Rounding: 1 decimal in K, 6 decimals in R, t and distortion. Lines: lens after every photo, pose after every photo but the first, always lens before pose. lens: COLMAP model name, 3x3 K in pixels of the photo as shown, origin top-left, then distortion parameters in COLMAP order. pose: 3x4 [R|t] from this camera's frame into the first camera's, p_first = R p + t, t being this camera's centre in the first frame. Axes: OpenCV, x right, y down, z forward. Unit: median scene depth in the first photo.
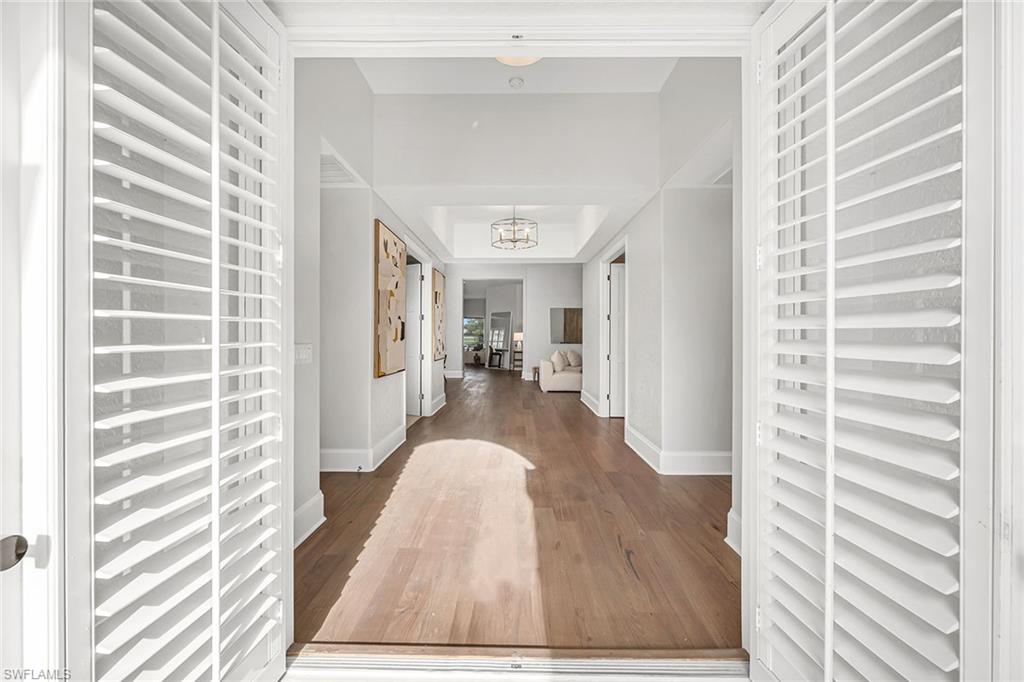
lens RADIAL K [[410.5, 0, 512.0], [0, 410.5, 341.0], [0, 0, 1]] dist [0.000171, 0.000229]
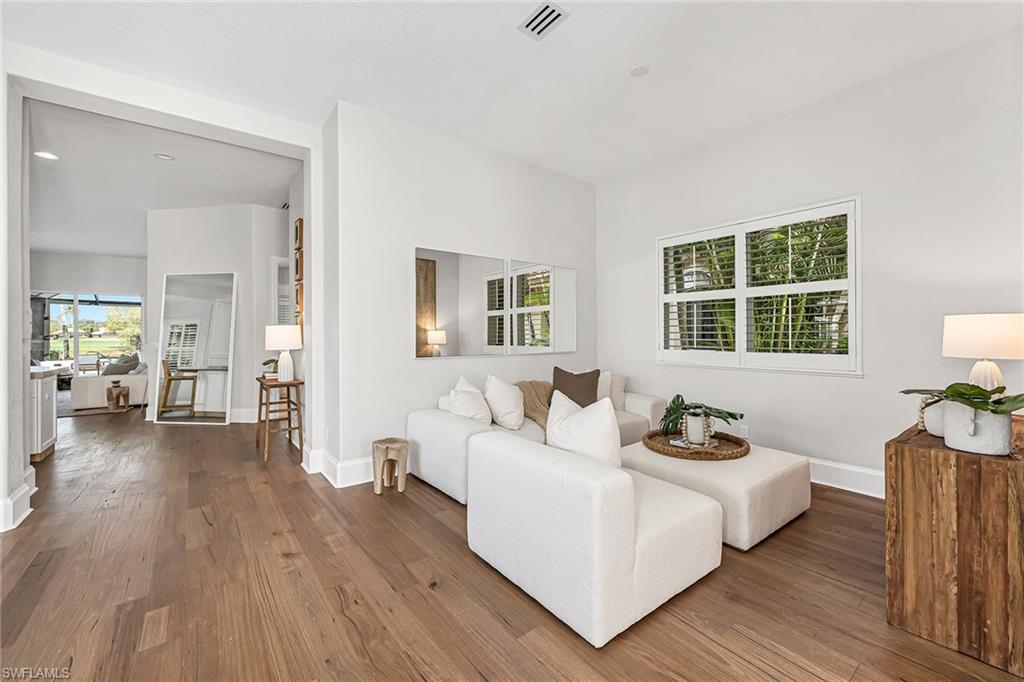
lens RADIAL K [[410.5, 0, 512.0], [0, 410.5, 341.0], [0, 0, 1]] dist [0.000171, 0.000229]
pose [[0.787007, -0.012146, 0.616825, -0.034089], [0.009080, 0.999926, 0.008105, -0.006887], [-0.616878, -0.000778, 0.787059, 0.501391]]
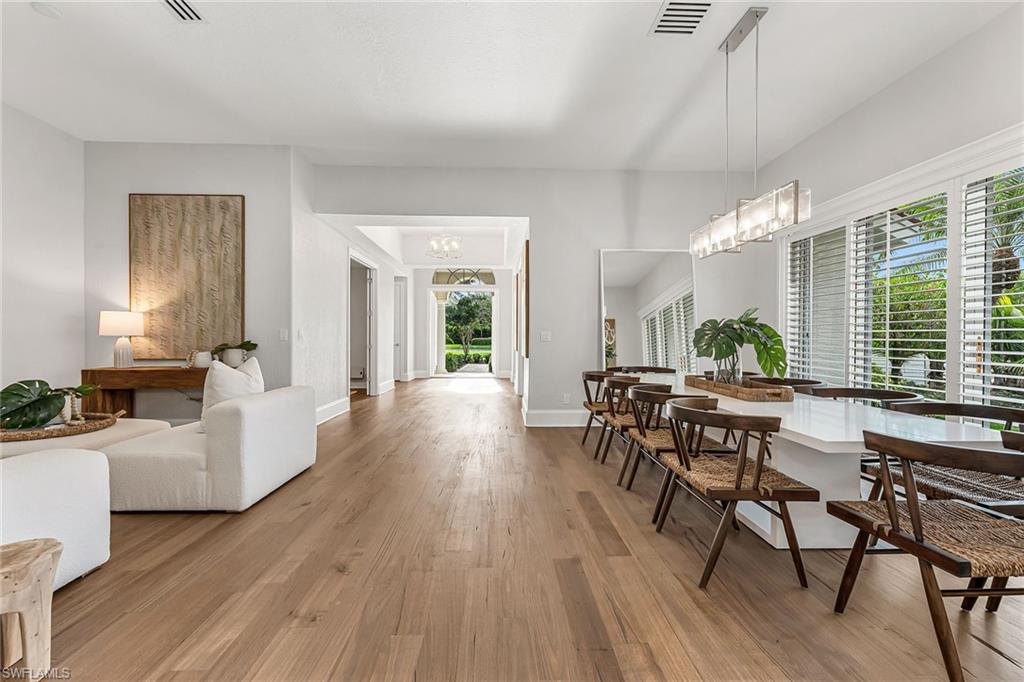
lens RADIAL K [[410.5, 0, 512.0], [0, 410.5, 341.0], [0, 0, 1]] dist [0.000171, 0.000229]
pose [[-0.999201, -0.005752, -0.039558, -0.052223], [-0.006132, 0.999936, 0.009489, 0.000918], [0.039501, 0.009724, -0.999172, 0.781286]]
